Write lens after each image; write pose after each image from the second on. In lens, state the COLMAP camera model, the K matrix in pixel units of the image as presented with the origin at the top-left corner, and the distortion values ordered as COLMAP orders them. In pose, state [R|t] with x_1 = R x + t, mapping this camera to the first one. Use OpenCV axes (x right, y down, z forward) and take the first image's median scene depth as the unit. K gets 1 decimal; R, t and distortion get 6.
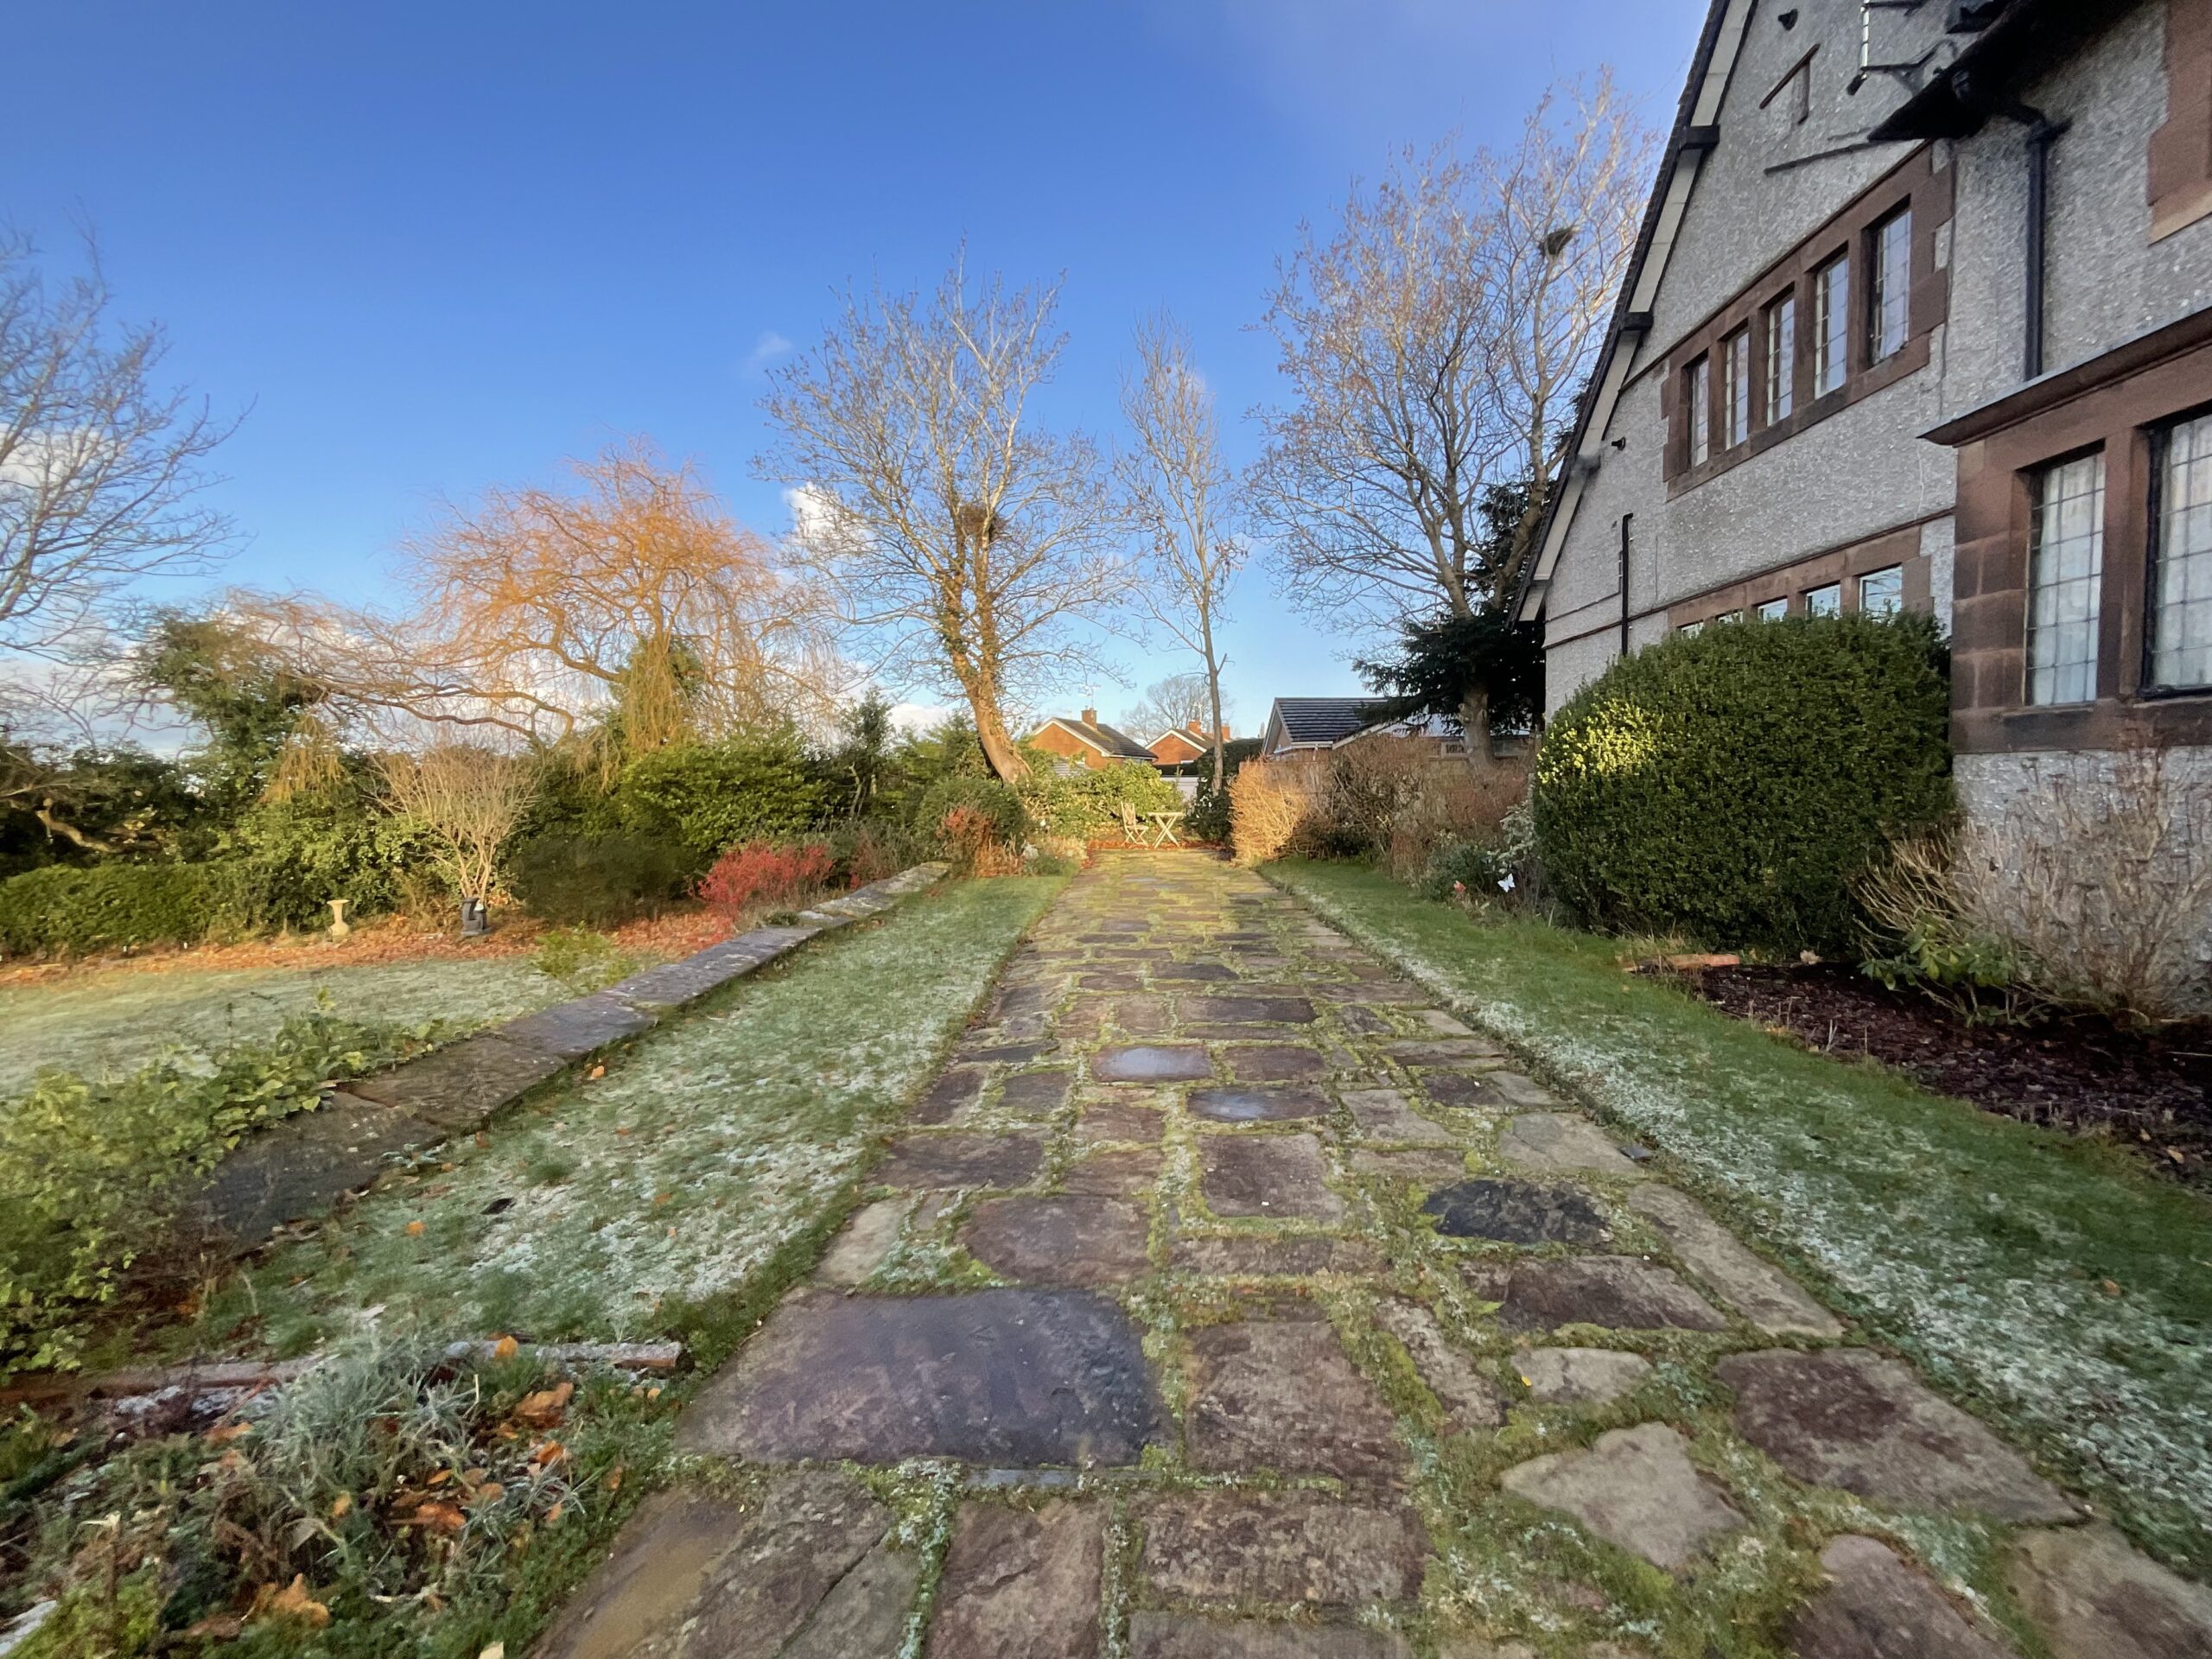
lens RADIAL K [[898.7, 0, 1104.0], [0, 898.7, 830.2], [0, 0, 1]] dist [0.007960, -0.002133]
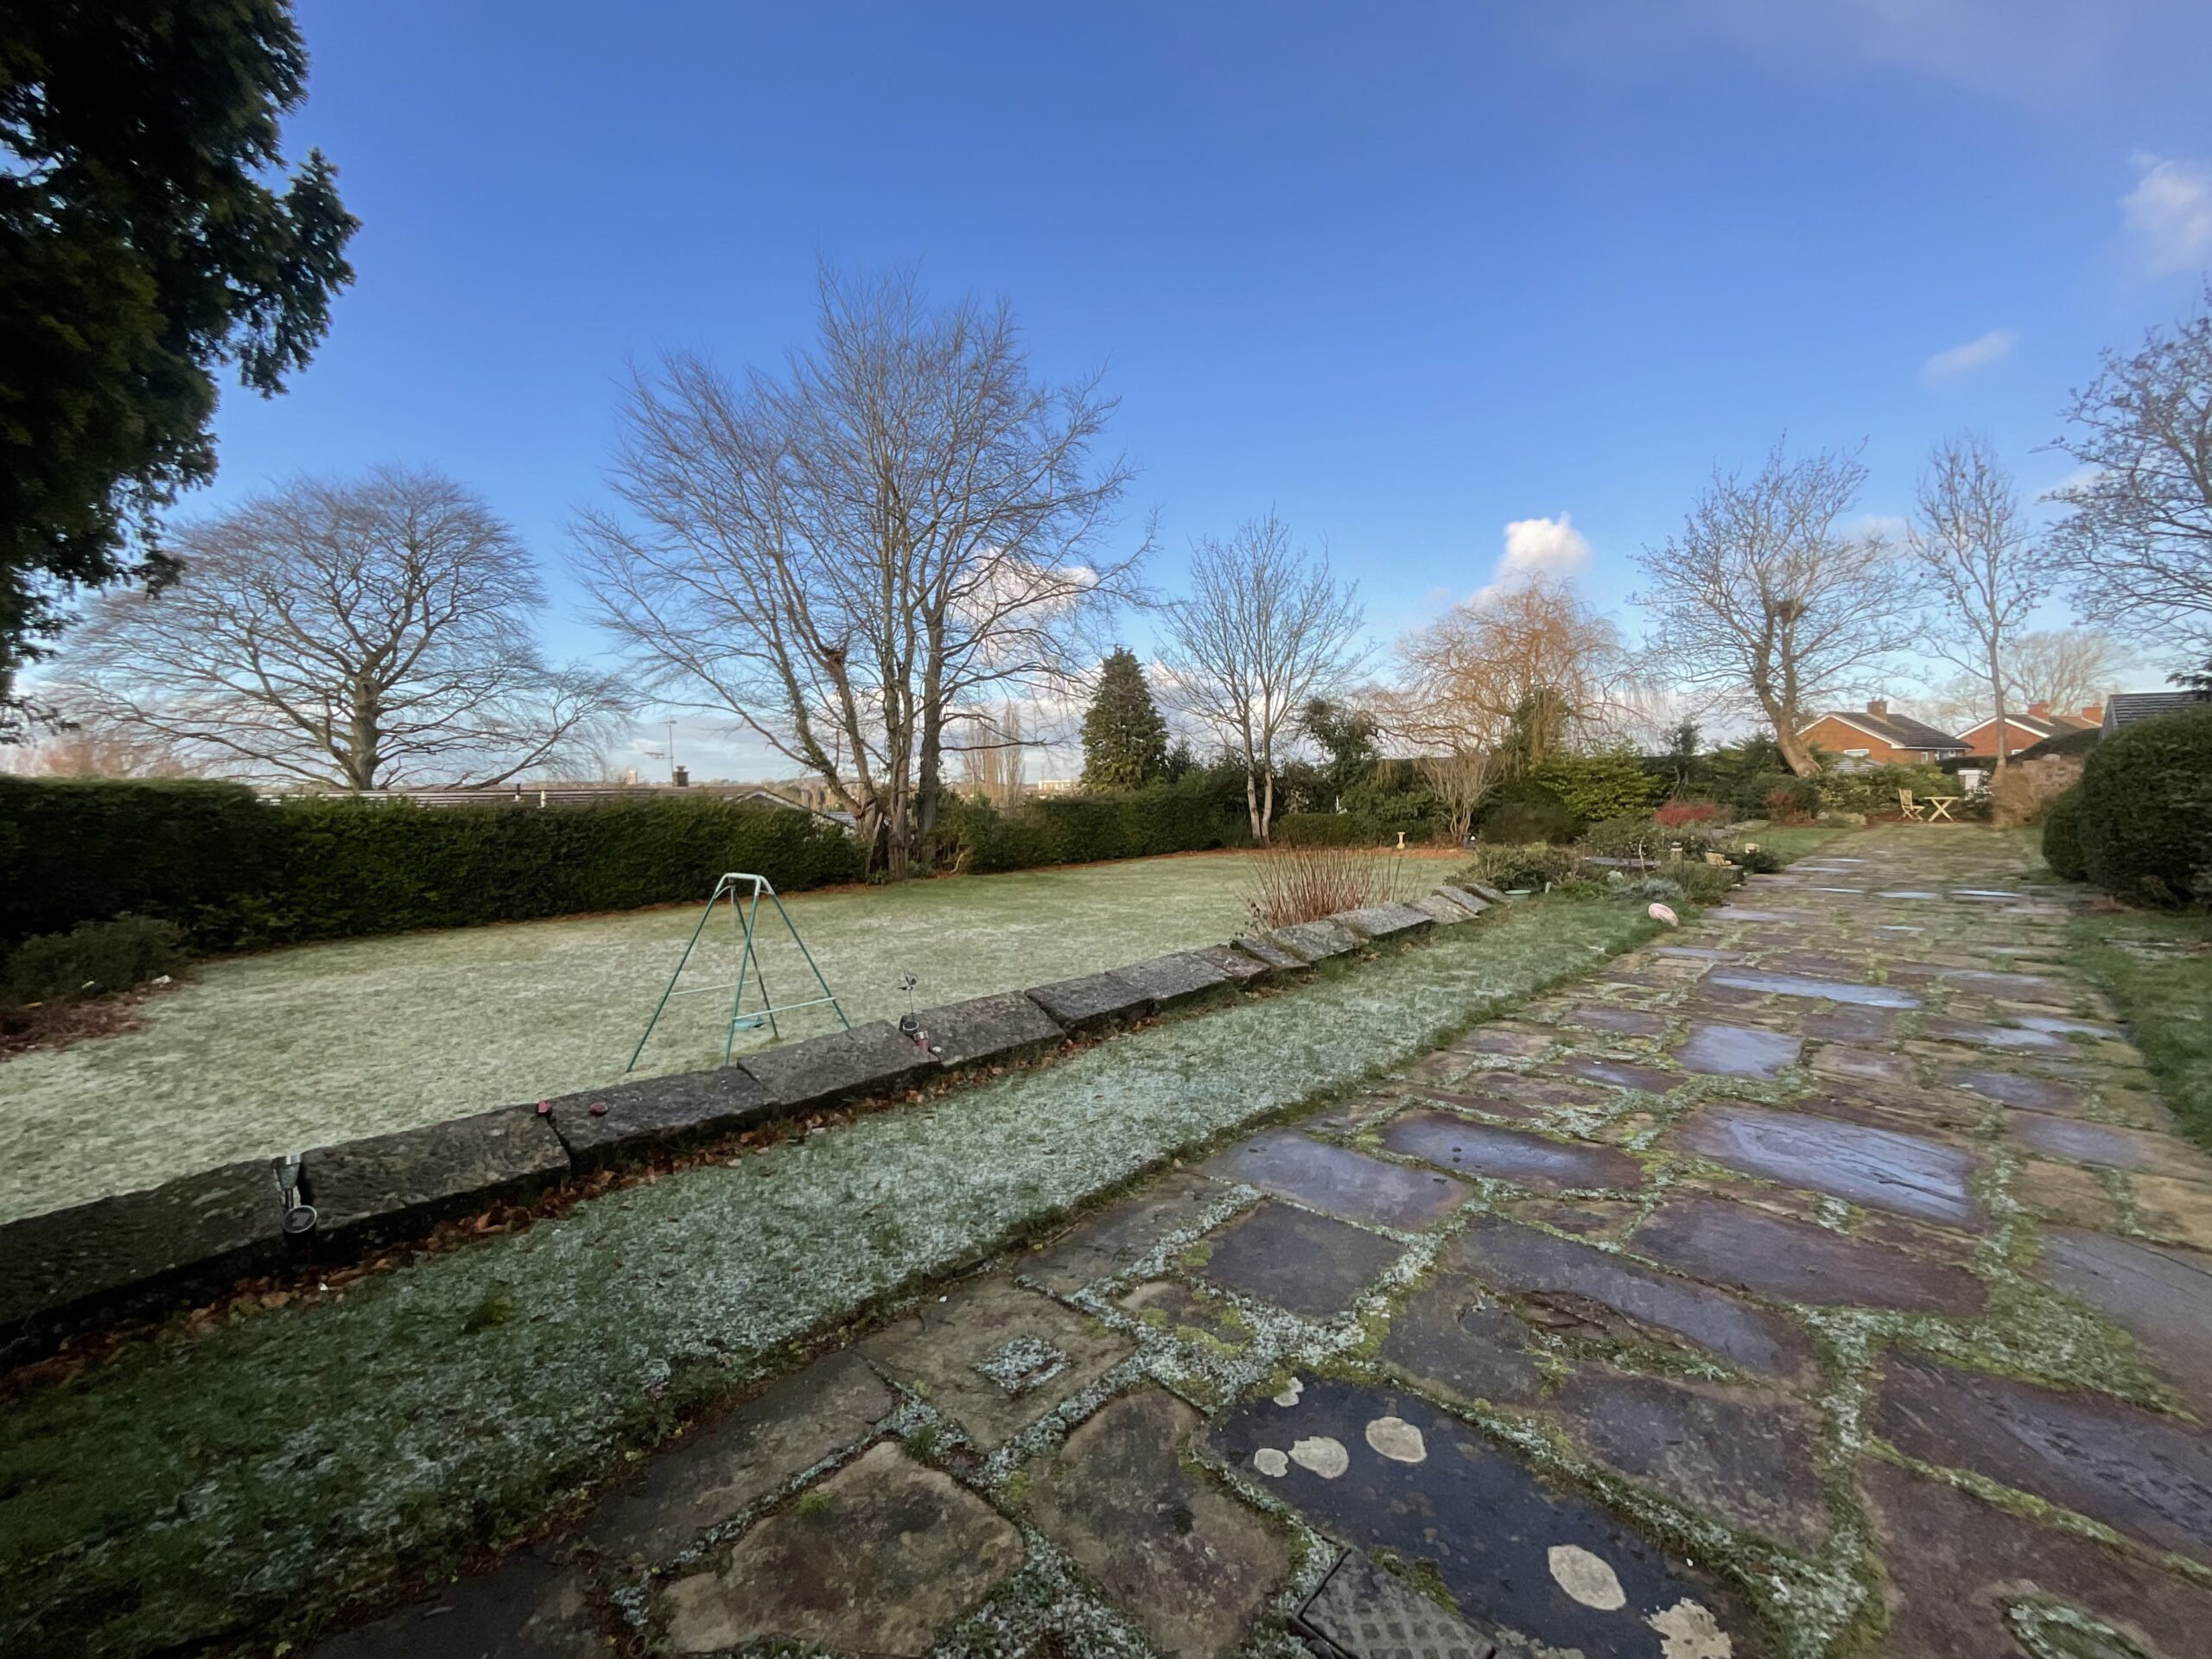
lens RADIAL K [[898.7, 0, 1102.9], [0, 898.7, 823.7], [0, 0, 1]] dist [0.007960, -0.002133]
pose [[0.748298, 0.034653, -0.662456, 0.023624], [-0.032736, 0.999347, 0.015299, 0.042160], [0.662554, 0.010238, 0.748944, -0.909948]]
